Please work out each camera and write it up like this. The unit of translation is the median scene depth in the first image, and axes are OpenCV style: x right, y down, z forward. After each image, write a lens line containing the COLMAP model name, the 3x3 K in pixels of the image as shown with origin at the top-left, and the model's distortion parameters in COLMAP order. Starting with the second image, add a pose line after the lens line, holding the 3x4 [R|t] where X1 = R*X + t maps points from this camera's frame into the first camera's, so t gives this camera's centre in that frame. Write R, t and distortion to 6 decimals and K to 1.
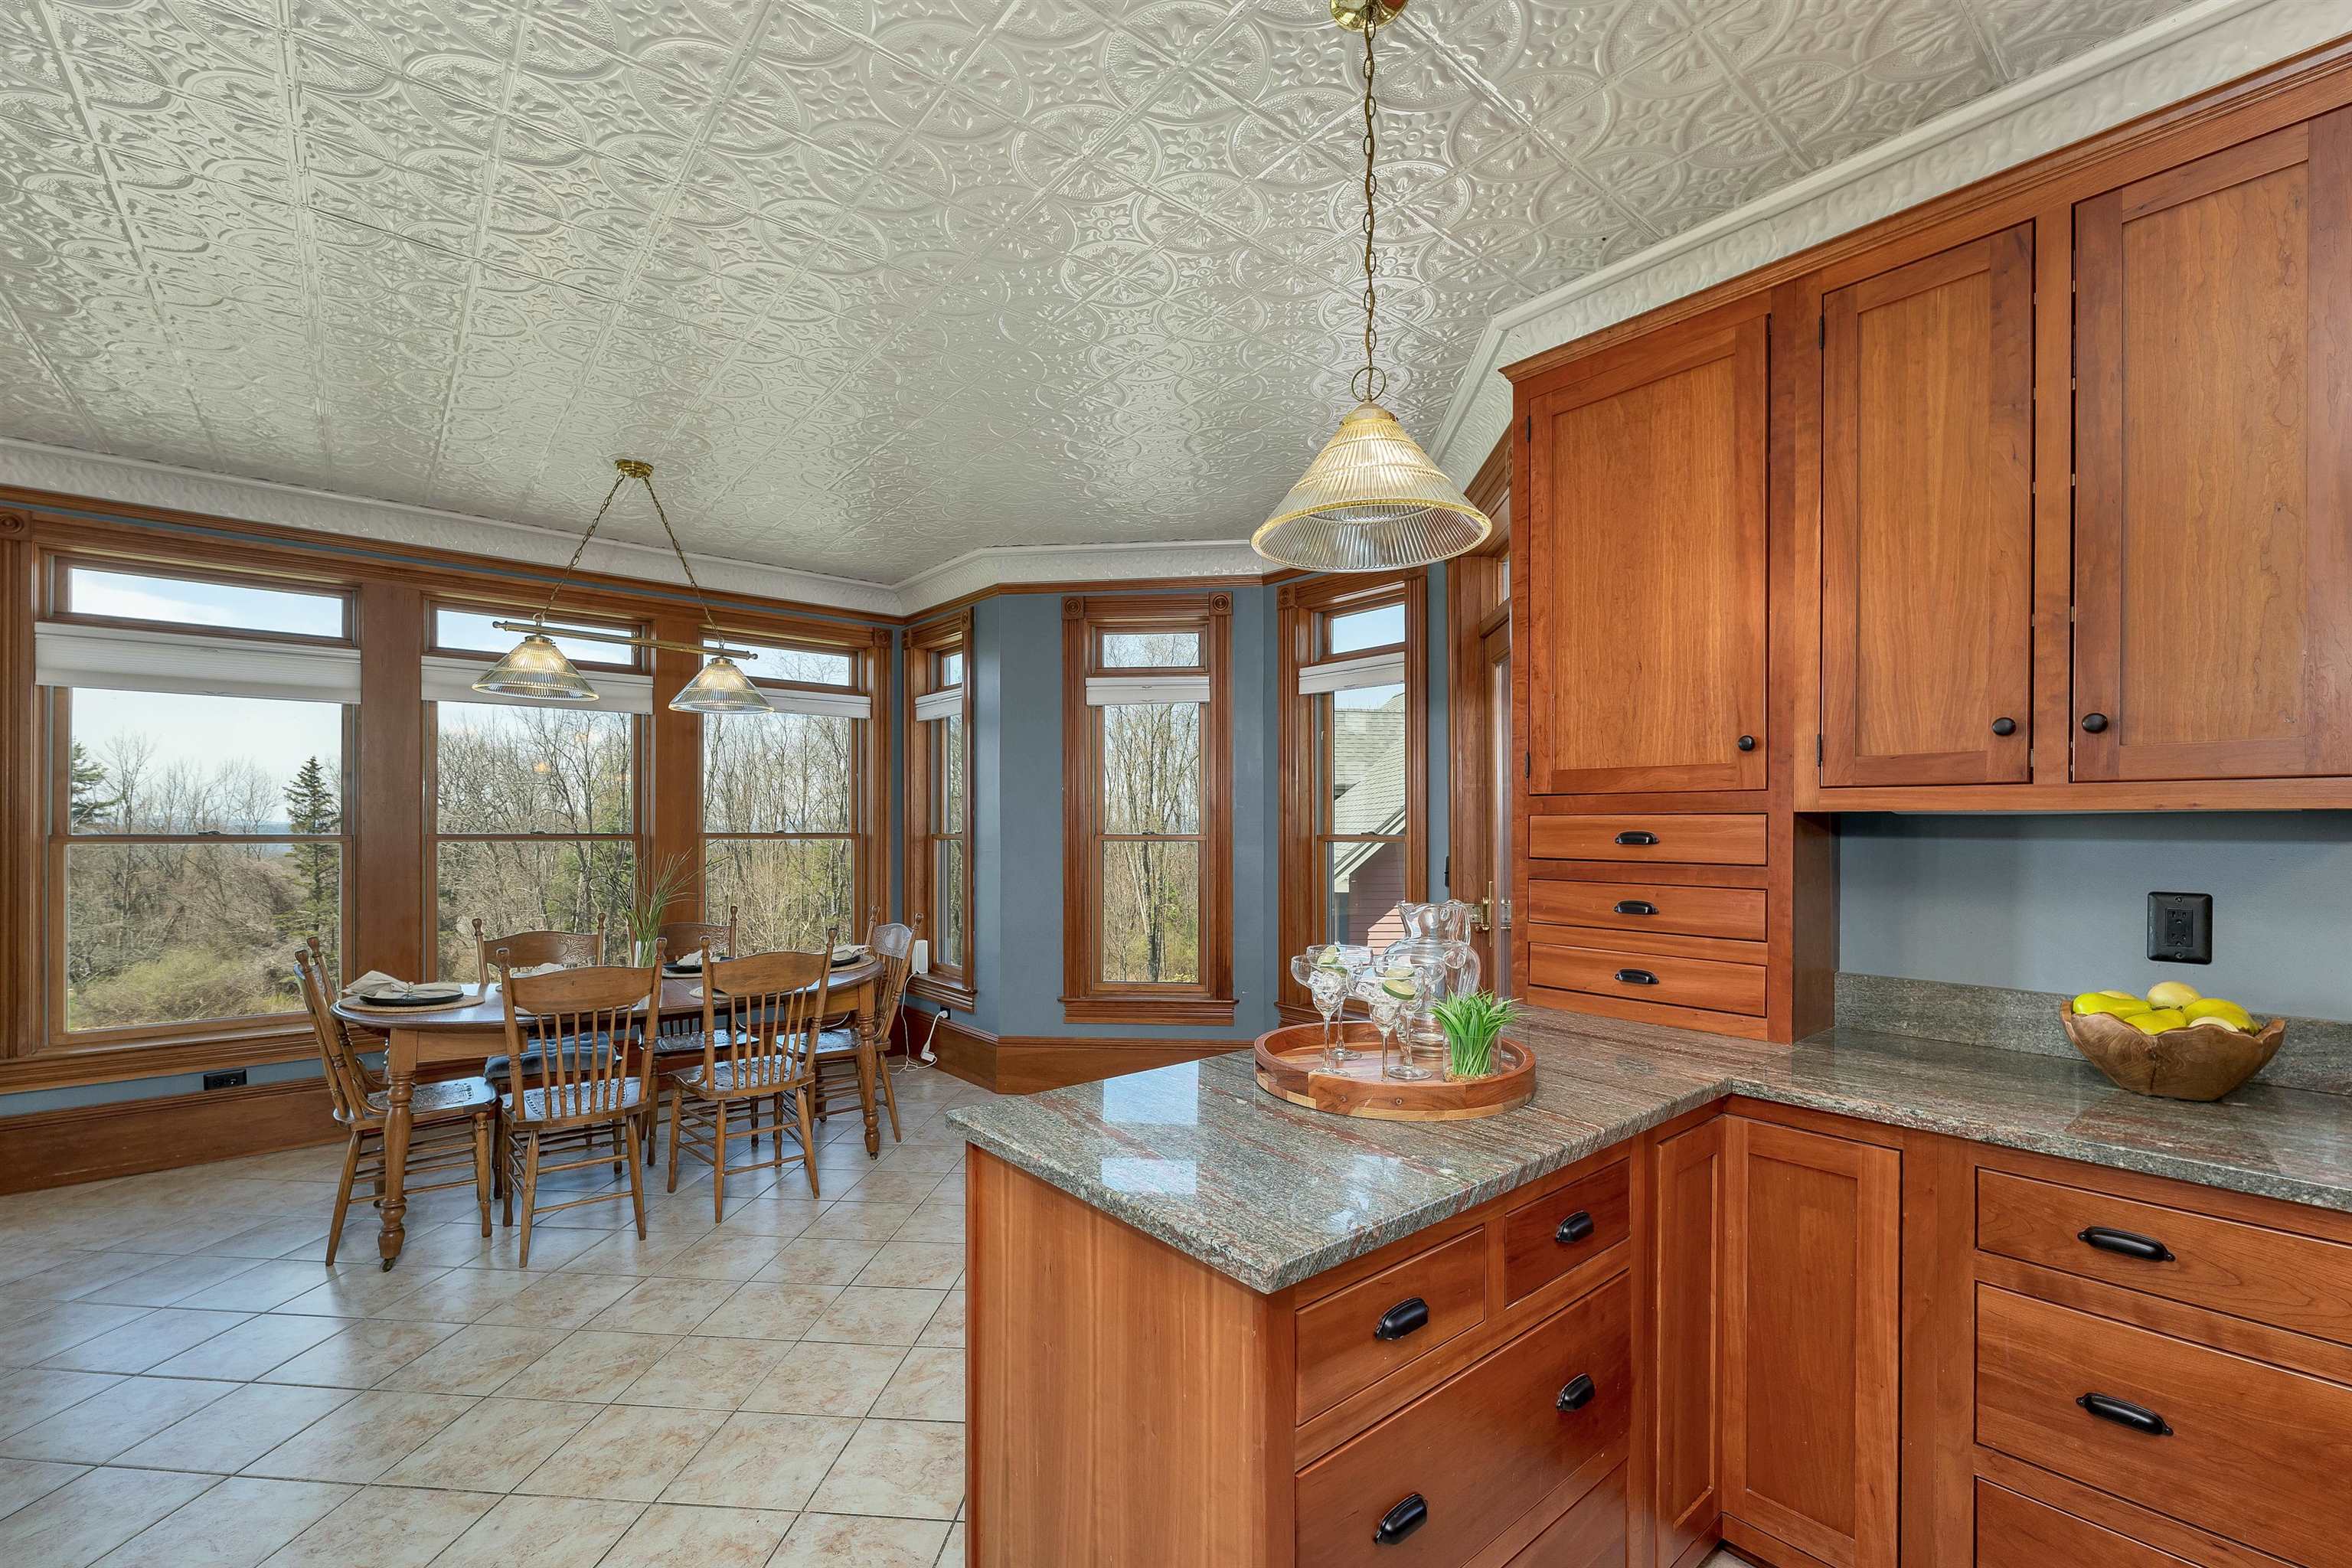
lens RADIAL K [[1012.6, 0, 1230.6], [0, 1012.6, 813.9], [0, 0, 1]] dist [-0.001716, 0.000408]
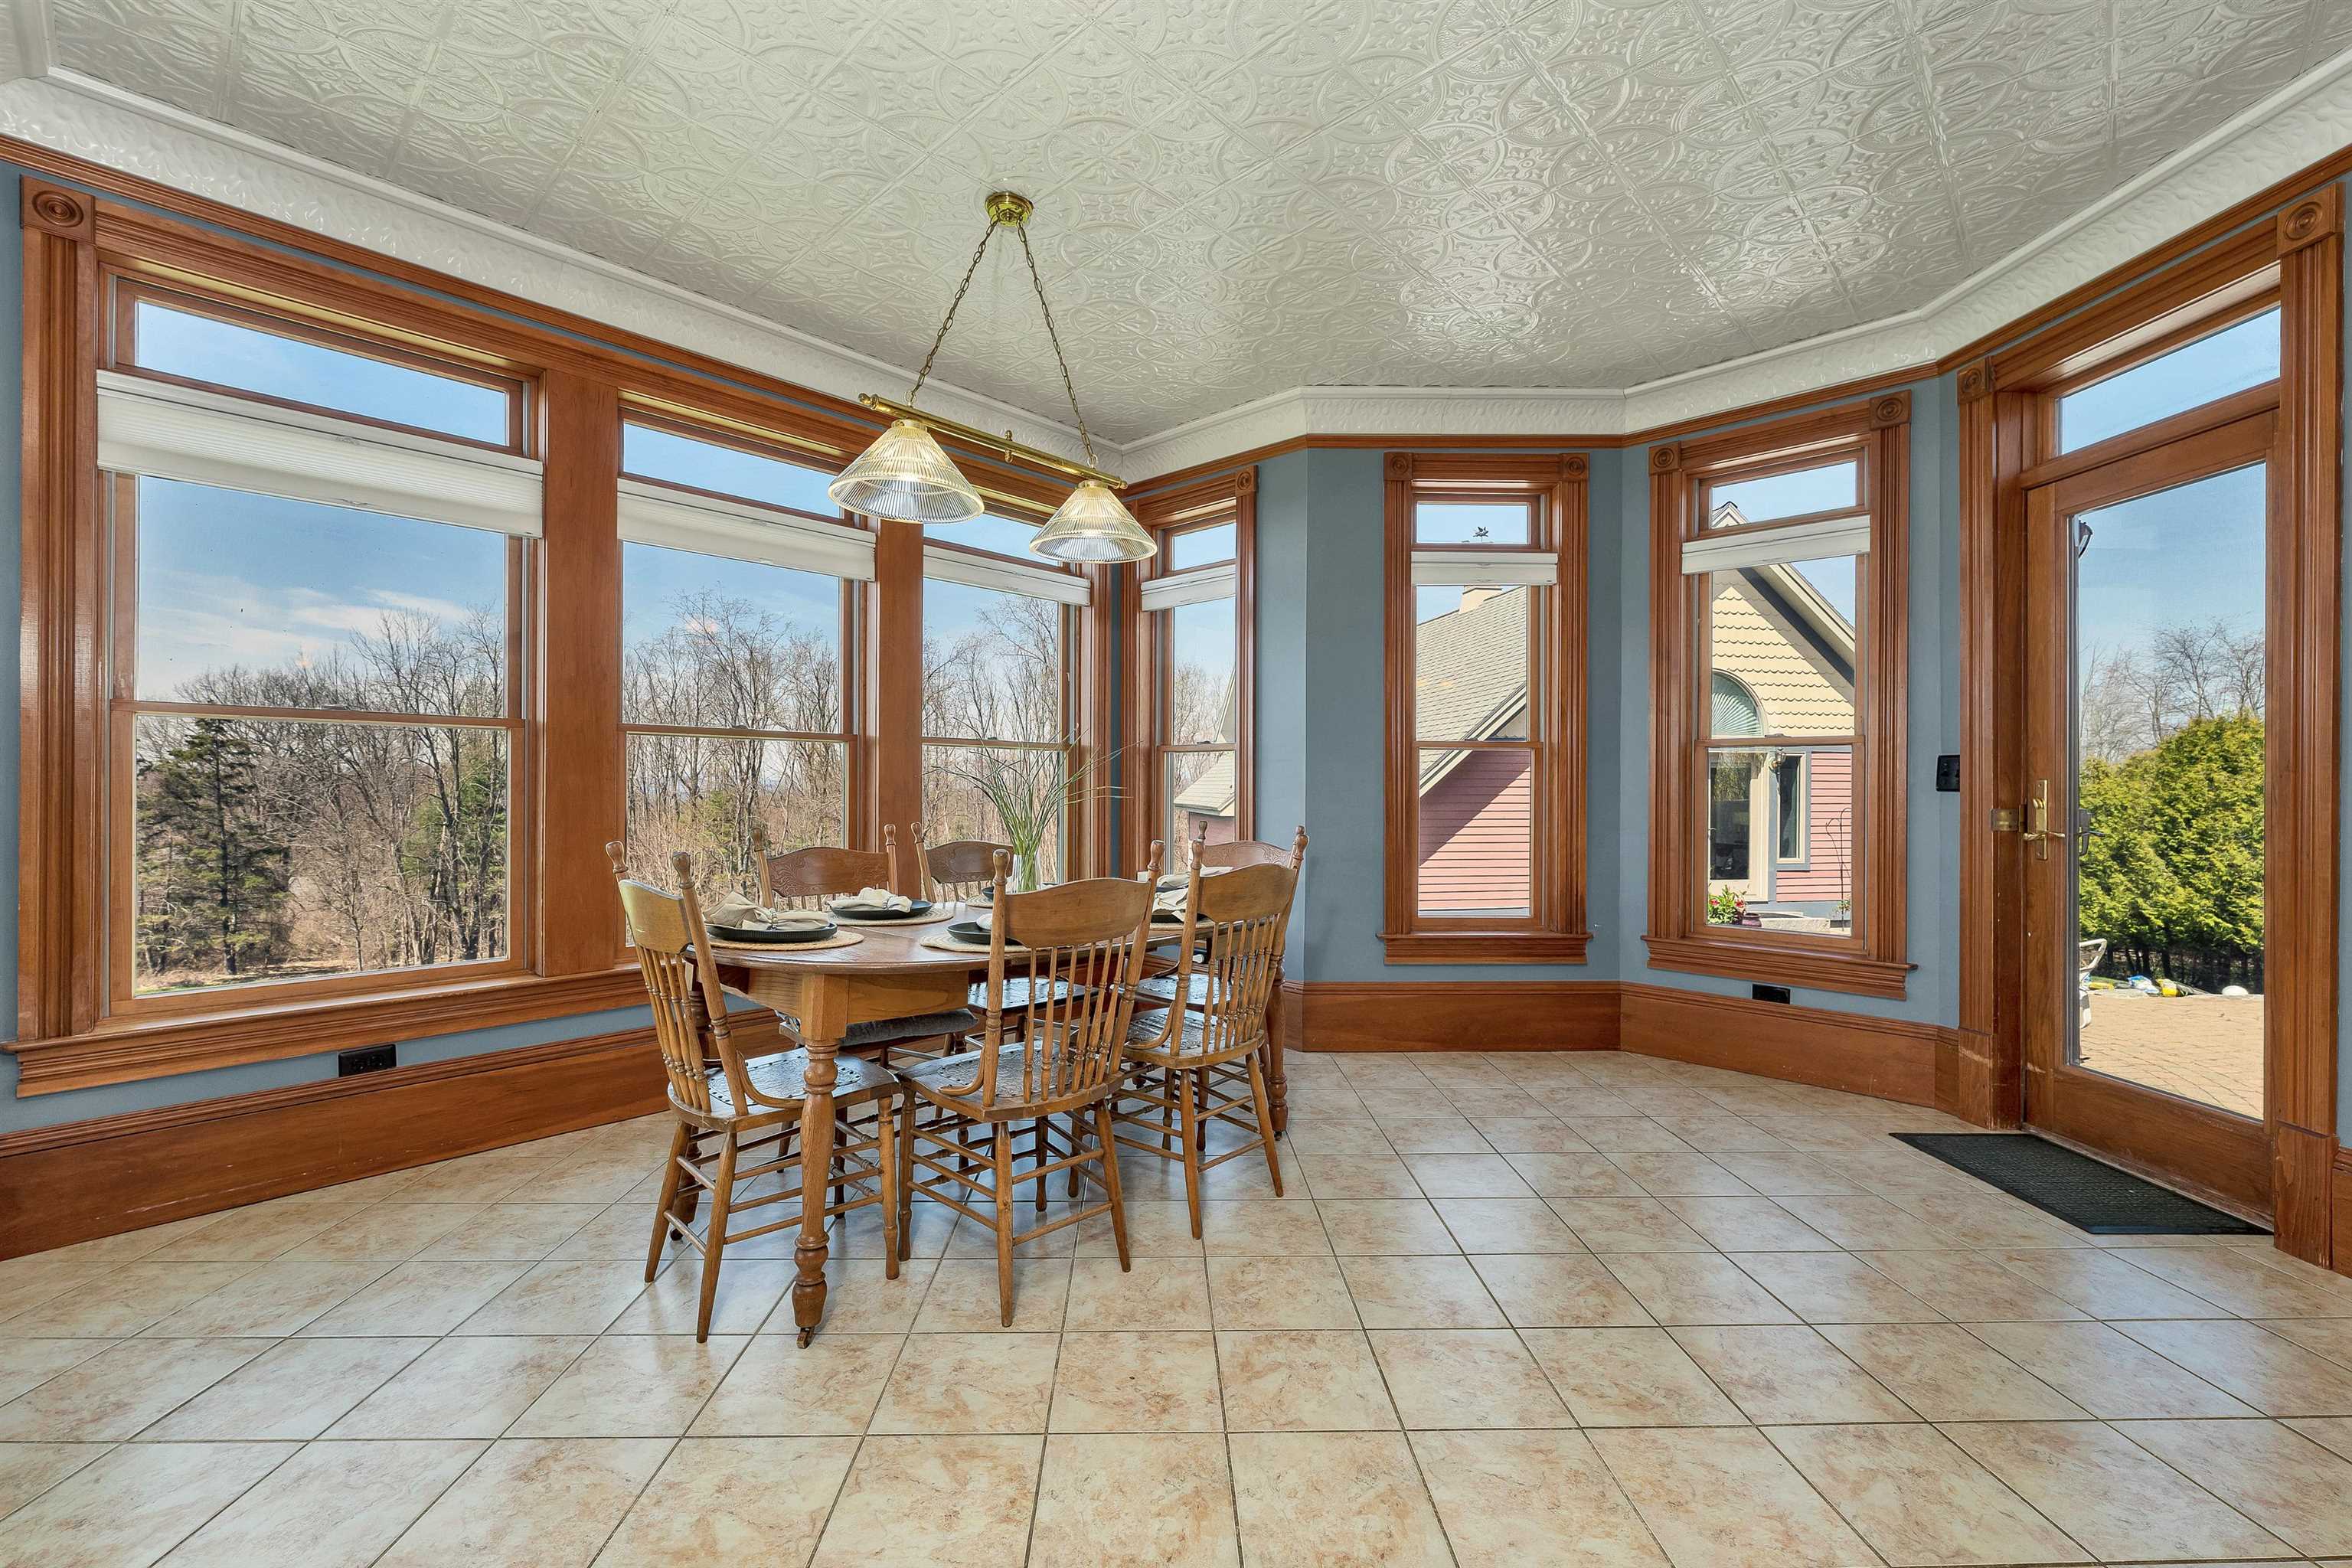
lens RADIAL K [[978.9, 0, 1176.0], [0, 978.9, 784.0], [0, 0, 1]] dist [0.000274, 0.000188]
pose [[0.993498, 0.005396, 0.113719, -0.440711], [-0.006043, 0.999967, 0.005346, 0.055643], [-0.113686, -0.005998, 0.993499, 0.228176]]
